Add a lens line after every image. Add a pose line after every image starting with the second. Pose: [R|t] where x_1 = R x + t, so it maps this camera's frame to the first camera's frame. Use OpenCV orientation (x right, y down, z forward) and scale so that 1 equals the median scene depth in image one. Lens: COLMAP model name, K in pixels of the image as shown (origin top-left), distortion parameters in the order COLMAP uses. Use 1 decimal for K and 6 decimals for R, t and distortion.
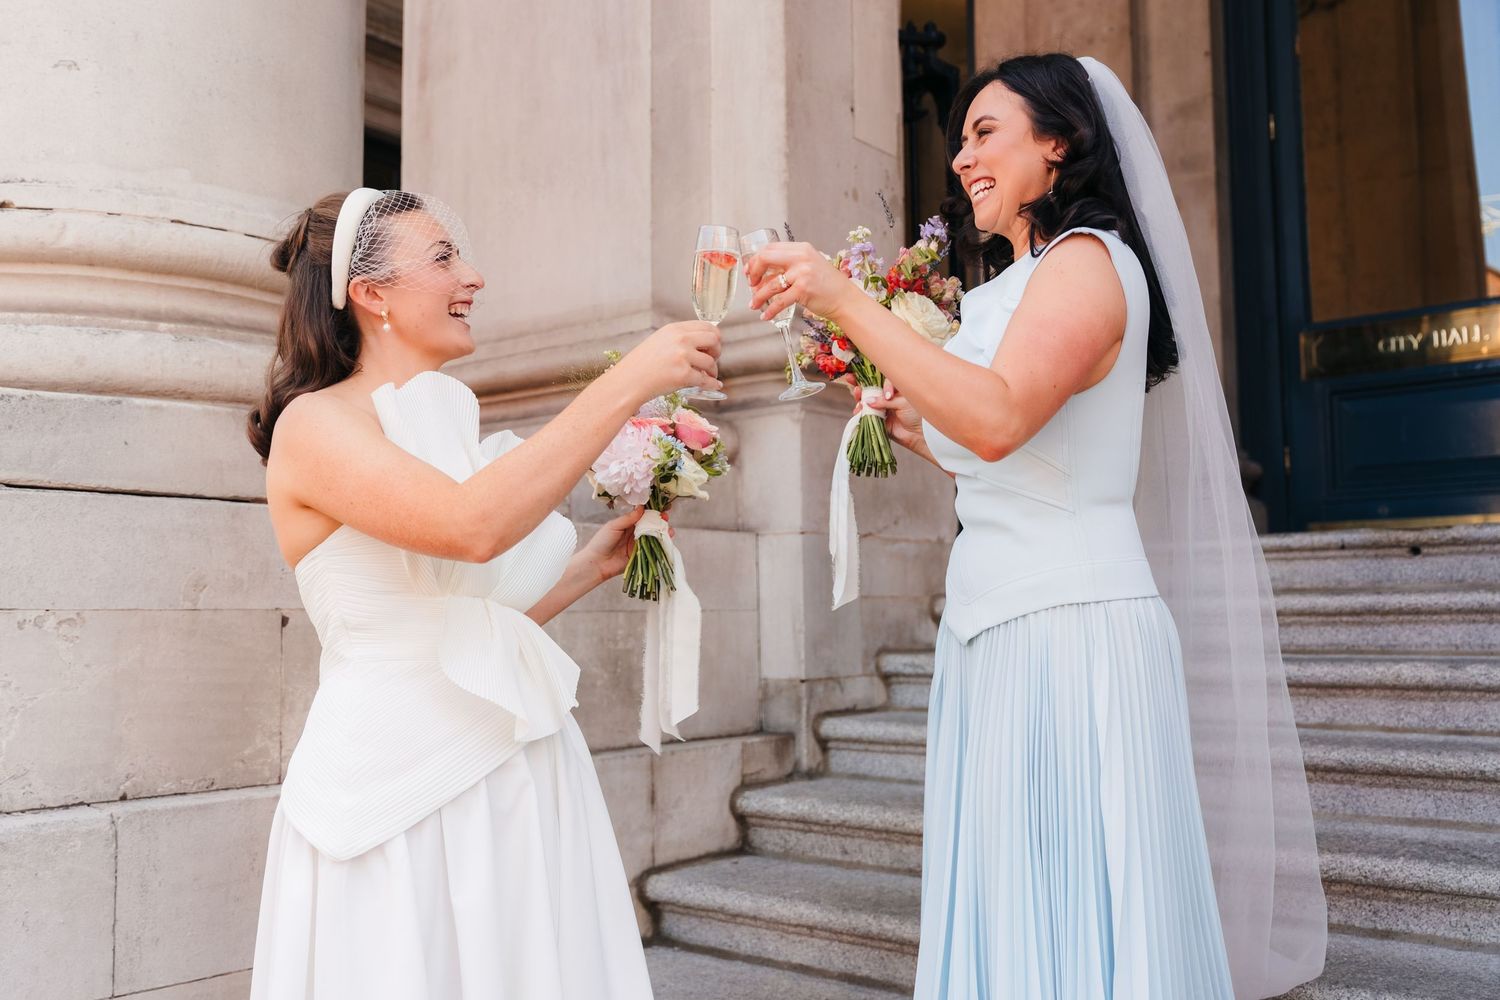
lens RADIAL K [[1328.8, 0, 743.1], [0, 1328.8, 492.0], [0, 0, 1]] dist [0.001298, 0.008306]
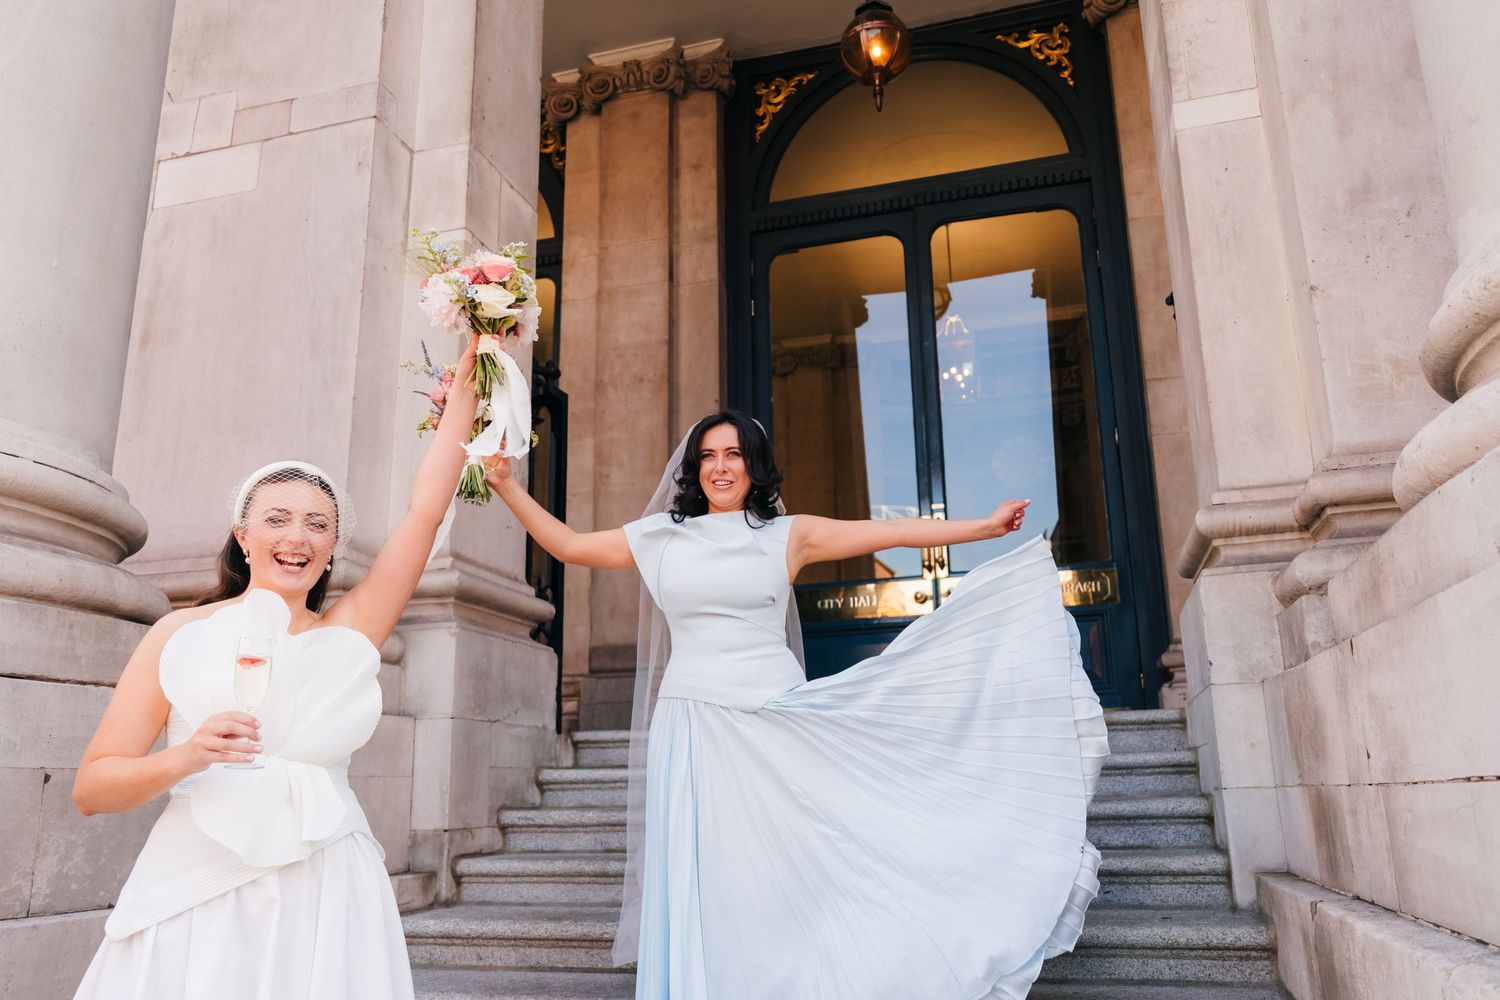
lens RADIAL K [[1099.3, 0, 750.0], [0, 1099.3, 500.0], [0, 0, 1]] dist [-0.006016, 0.002045]
pose [[0.913223, 0.100322, 0.394916, -0.146940], [-0.027511, 0.982185, -0.185890, 0.012818], [-0.406530, 0.158895, 0.899714, -0.171610]]
